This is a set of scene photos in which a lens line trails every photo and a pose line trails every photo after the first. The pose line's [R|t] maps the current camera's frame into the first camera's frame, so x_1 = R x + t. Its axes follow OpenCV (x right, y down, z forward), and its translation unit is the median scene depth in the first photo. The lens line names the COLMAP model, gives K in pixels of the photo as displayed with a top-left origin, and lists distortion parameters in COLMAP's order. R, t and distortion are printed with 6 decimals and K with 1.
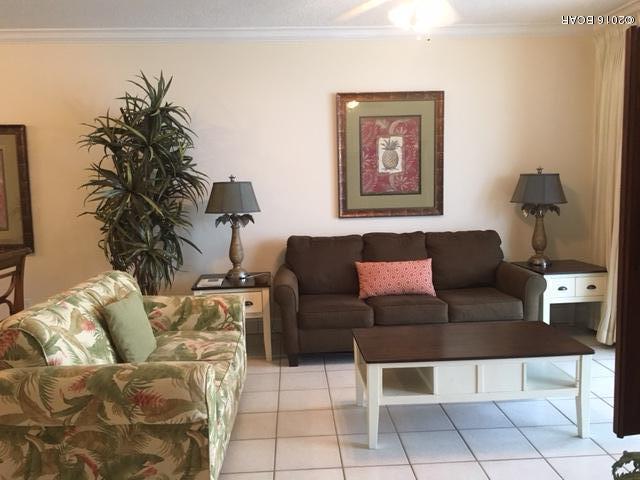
lens RADIAL K [[547.5, 0, 321.9], [0, 547.5, 234.8], [0, 0, 1]] dist [0.078359, -0.089935]
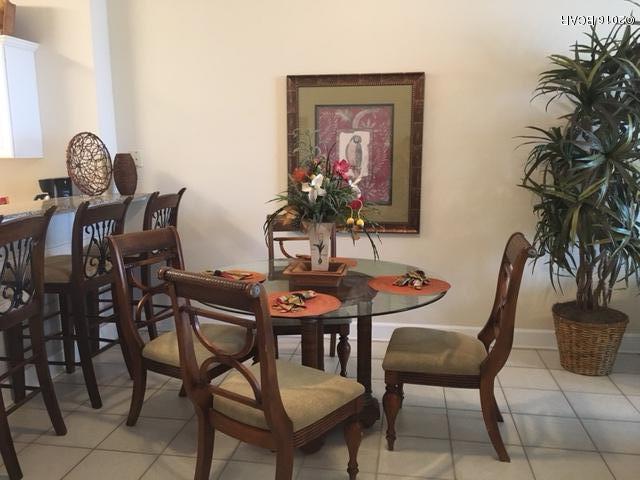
lens RADIAL K [[547.5, 0, 319.3], [0, 547.5, 237.5], [0, 0, 1]] dist [0.078359, -0.089935]
pose [[0.974728, 0.057254, -0.215934, 0.254995], [-0.048434, 0.997770, 0.045920, -0.059932], [0.218082, -0.034301, 0.975328, 0.213419]]
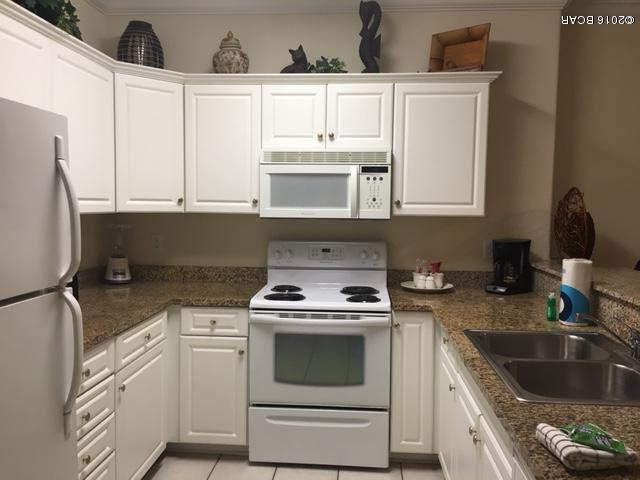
lens RADIAL K [[547.5, 0, 320.7], [0, 547.5, 234.6], [0, 0, 1]] dist [0.078359, -0.089935]
pose [[0.990487, 0.054409, -0.126395, -0.437542], [-0.061465, 0.996722, -0.052610, -0.047909], [0.123118, 0.059879, 0.990584, 0.225751]]
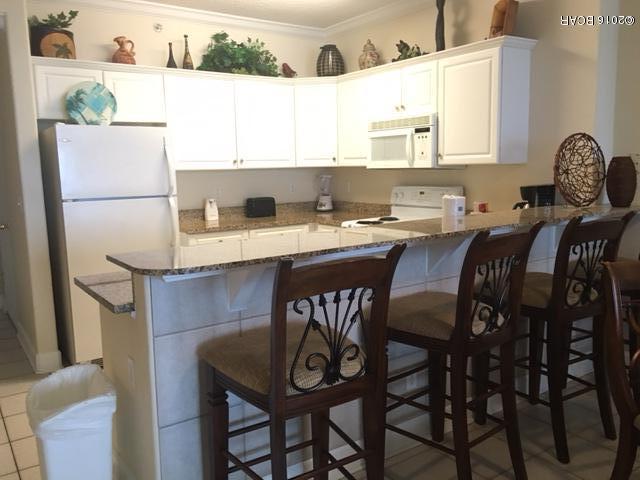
lens RADIAL K [[547.5, 0, 316.5], [0, 547.5, 239.3], [0, 0, 1]] dist [0.078359, -0.089935]
pose [[0.523400, 0.140246, -0.840466, 0.177361], [-0.095957, 0.989789, 0.105406, -0.068429], [0.846667, 0.025479, 0.531513, 0.279937]]
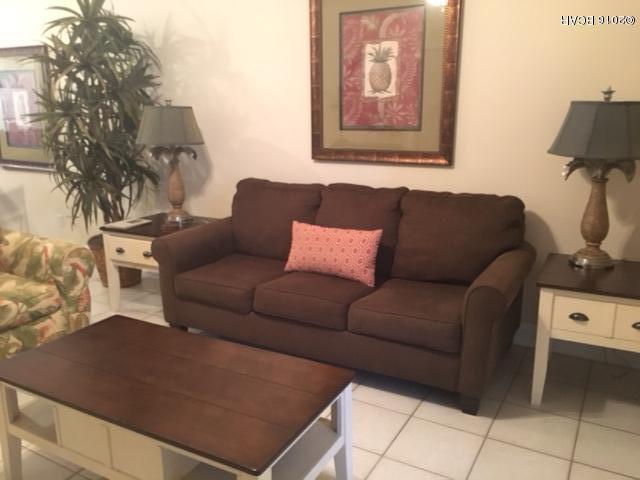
lens RADIAL K [[547.5, 0, 318.1], [0, 547.5, 239.8], [0, 0, 1]] dist [0.078359, -0.089935]
pose [[0.839022, 0.145109, -0.524391, 0.448548], [-0.069400, 0.984450, 0.161377, -0.044011], [0.539654, -0.099006, 0.836045, 0.371110]]
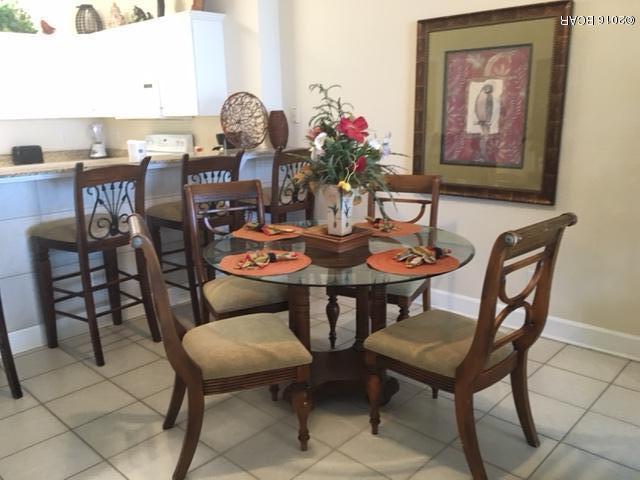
lens RADIAL K [[547.5, 0, 315.7], [0, 547.5, 237.3], [0, 0, 1]] dist [0.078359, -0.089935]
pose [[0.687282, 0.179847, -0.703775, 0.494856], [-0.082842, 0.981950, 0.170034, -0.086692], [0.721652, -0.058559, 0.689775, 0.368157]]
